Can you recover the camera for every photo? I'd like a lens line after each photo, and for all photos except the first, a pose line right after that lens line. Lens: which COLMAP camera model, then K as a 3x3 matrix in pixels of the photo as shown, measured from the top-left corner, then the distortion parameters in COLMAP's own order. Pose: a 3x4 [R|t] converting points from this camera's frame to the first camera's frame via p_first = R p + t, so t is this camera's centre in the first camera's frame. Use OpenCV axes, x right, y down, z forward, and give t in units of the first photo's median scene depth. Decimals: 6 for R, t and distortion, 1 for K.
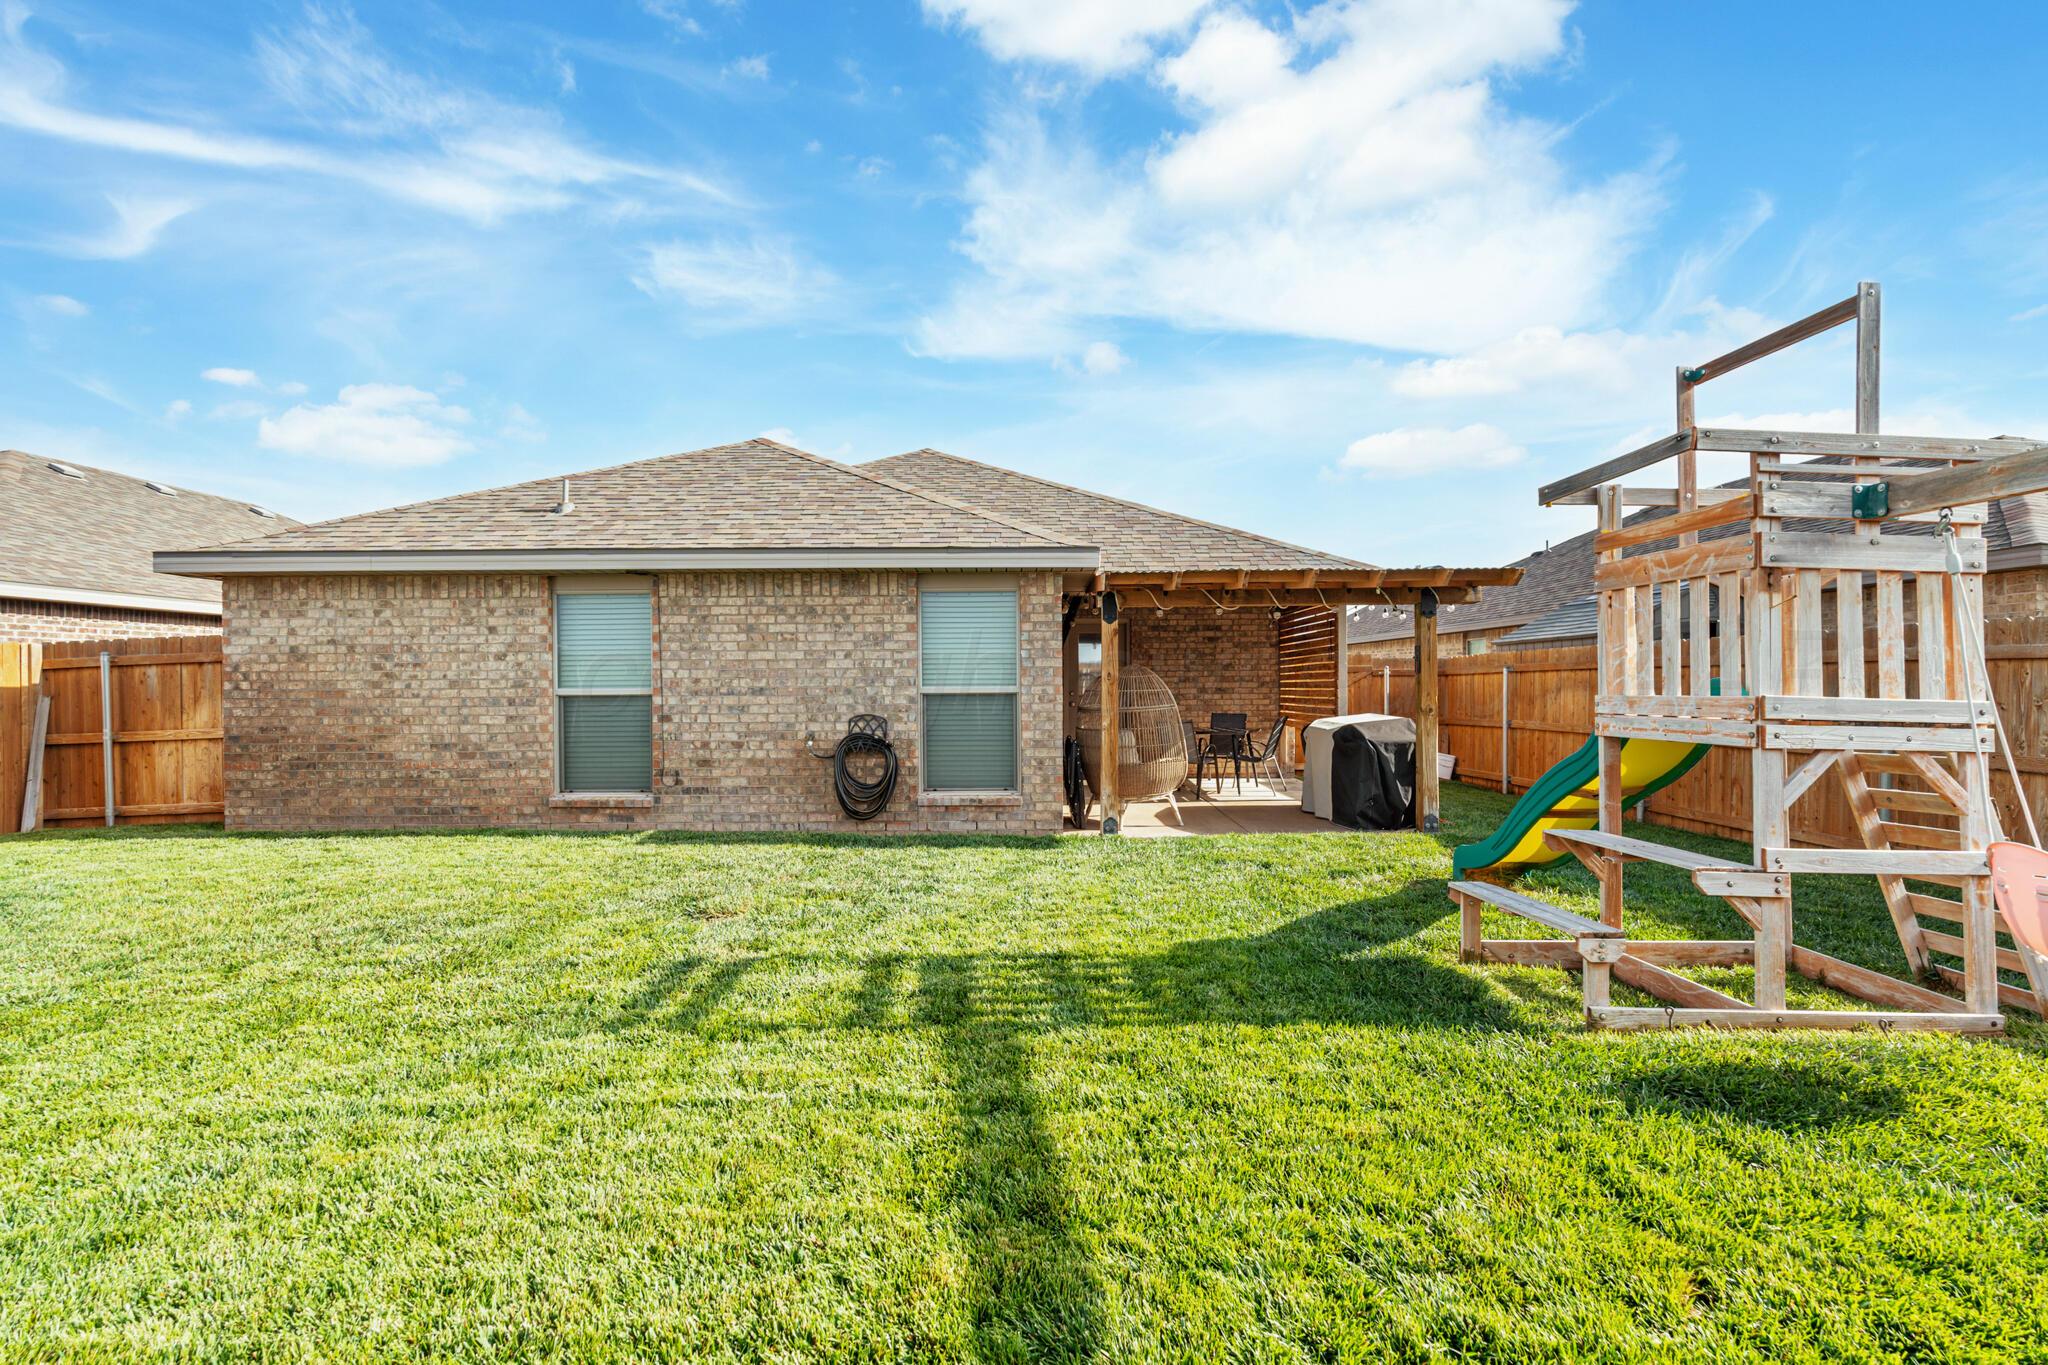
lens RADIAL K [[900.9, 0, 965.6], [0, 900.9, 691.6], [0, 0, 1]] dist [-0.005355, 0.000232]
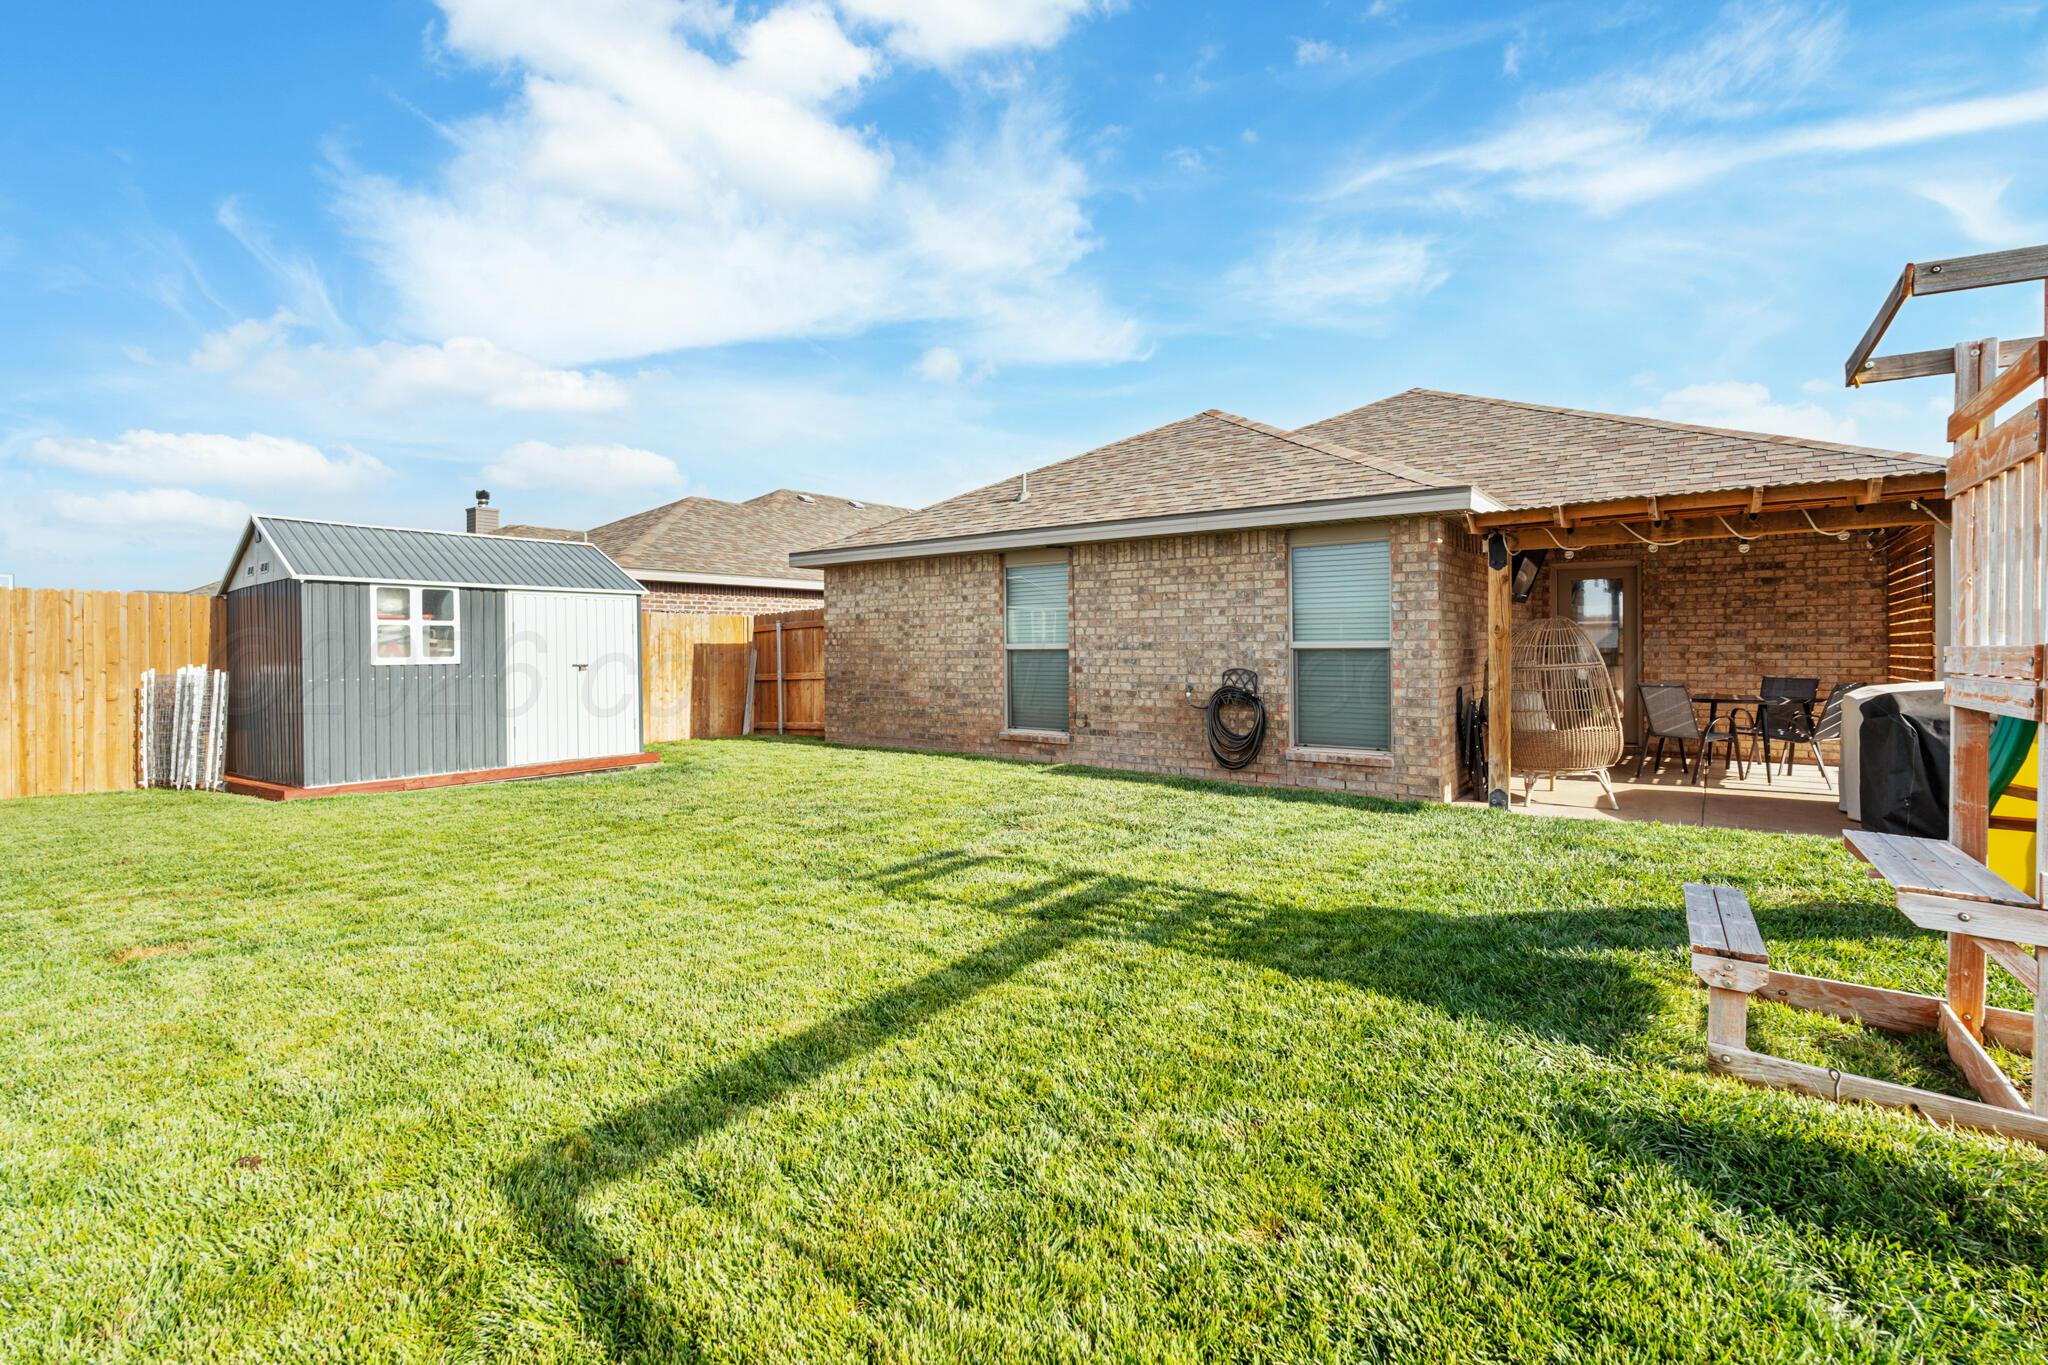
lens RADIAL K [[900.9, 0, 1006.5], [0, 900.9, 649.6], [0, 0, 1]] dist [-0.005355, 0.000232]
pose [[0.801995, 0.003079, -0.597323, 0.290228], [-0.004544, 0.999989, -0.000946, 0.005617], [0.597314, 0.003473, 0.802000, 0.004167]]
